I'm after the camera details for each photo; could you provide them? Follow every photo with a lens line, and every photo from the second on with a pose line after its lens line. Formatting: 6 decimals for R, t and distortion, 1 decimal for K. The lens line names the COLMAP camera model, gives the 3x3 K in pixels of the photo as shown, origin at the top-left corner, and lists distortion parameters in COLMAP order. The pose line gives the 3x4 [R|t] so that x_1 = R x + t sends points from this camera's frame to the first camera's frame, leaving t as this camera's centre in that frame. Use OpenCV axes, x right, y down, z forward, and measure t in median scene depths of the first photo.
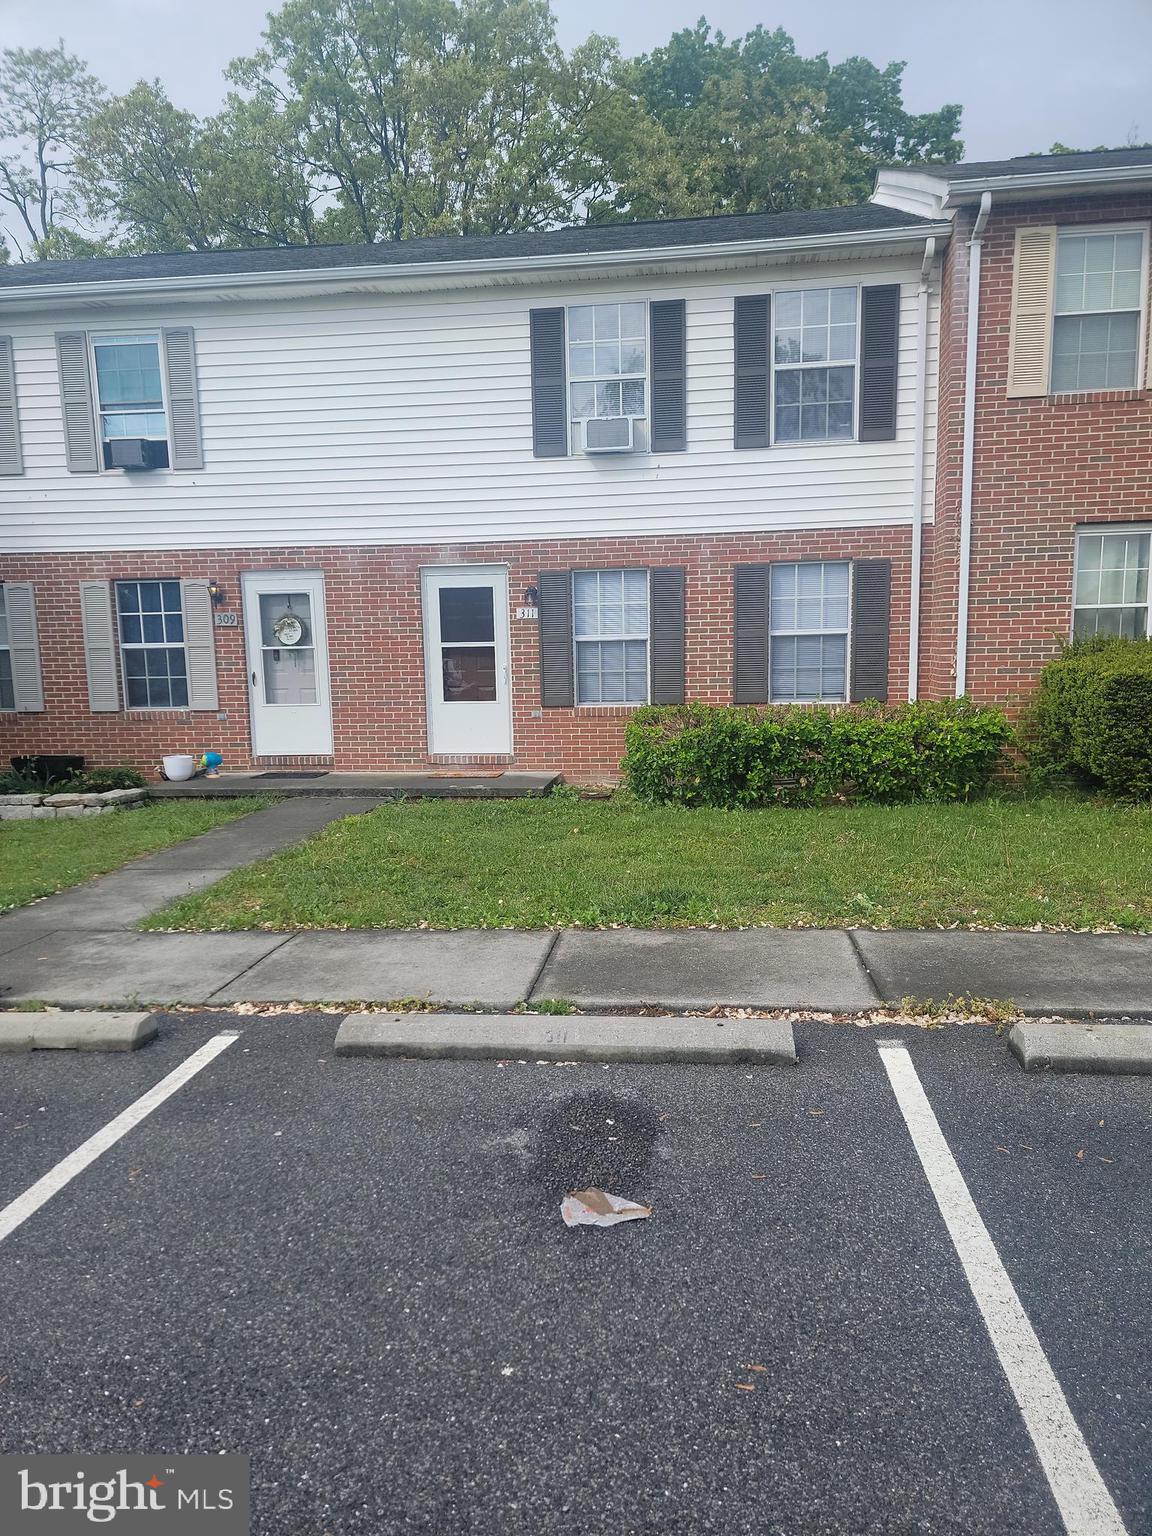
lens RADIAL K [[1090.2, 0, 575.1], [0, 1090.2, 769.2], [0, 0, 1]] dist [0.064578, -0.027900]
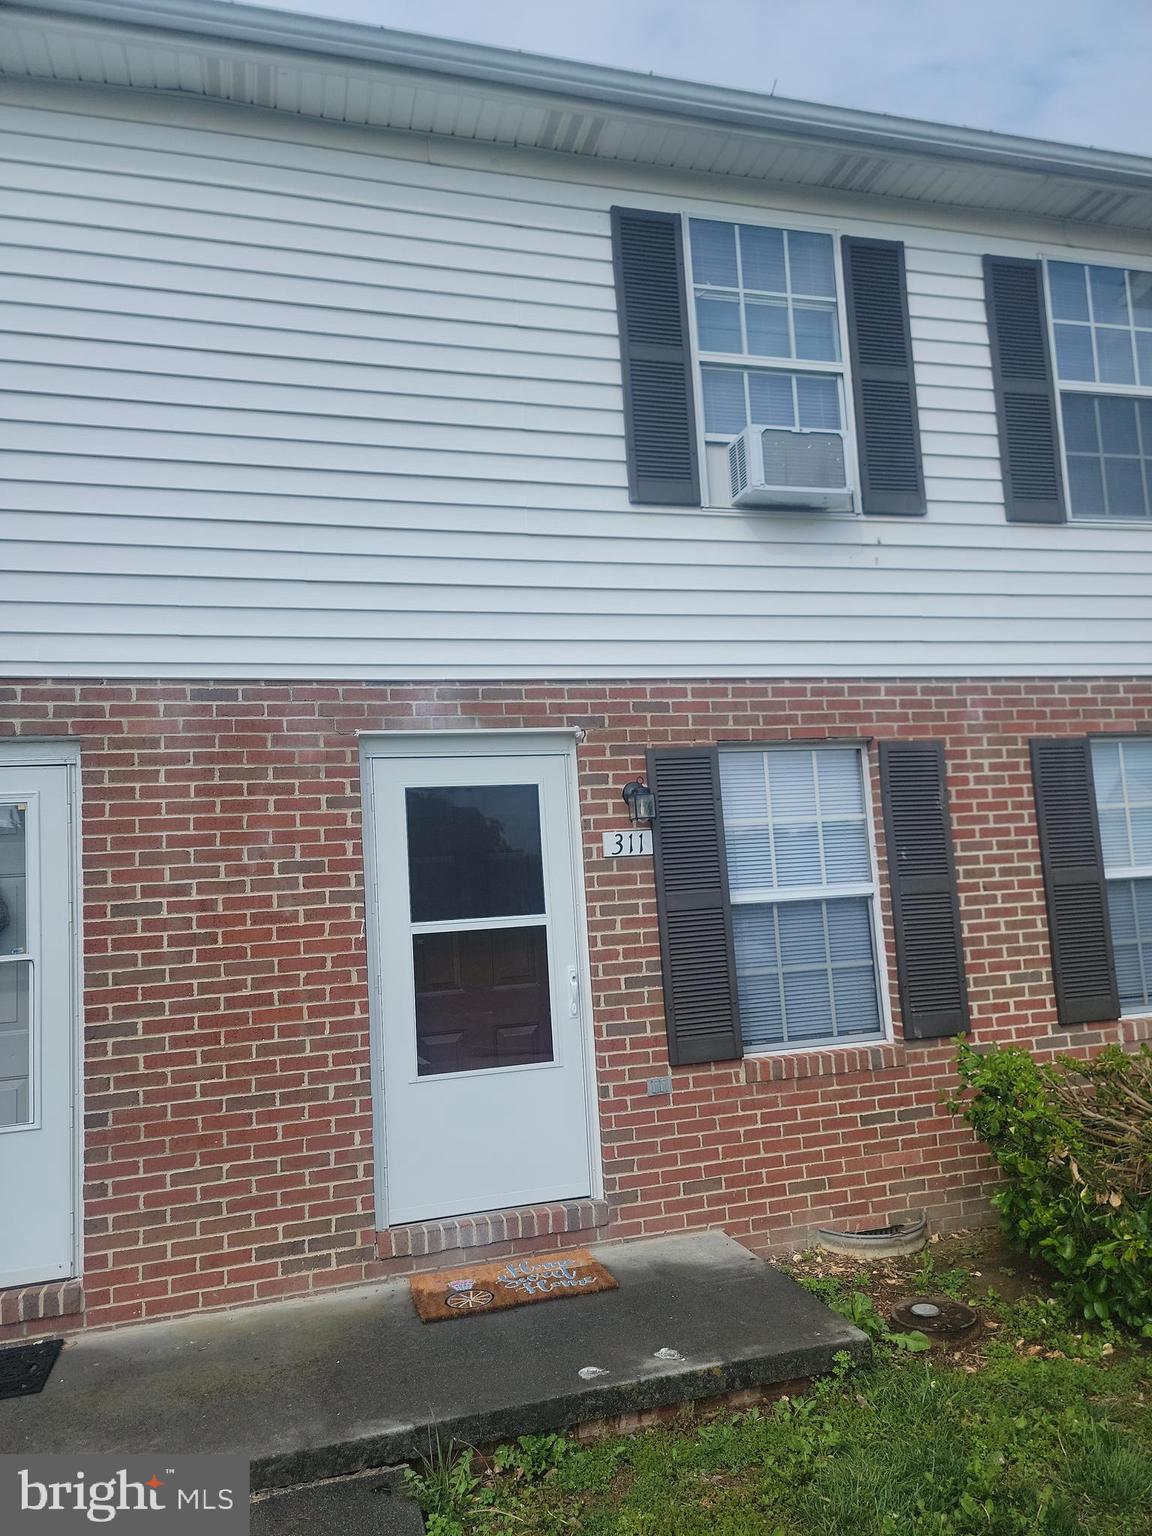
lens RADIAL K [[1090.2, 0, 576.2], [0, 1090.2, 771.8], [0, 0, 1]] dist [0.064578, -0.027900]
pose [[0.899111, 0.016004, 0.437428, -0.248907], [0.095124, 0.968305, -0.230950, -0.073920], [-0.427259, 0.249259, 0.869091, 0.633651]]
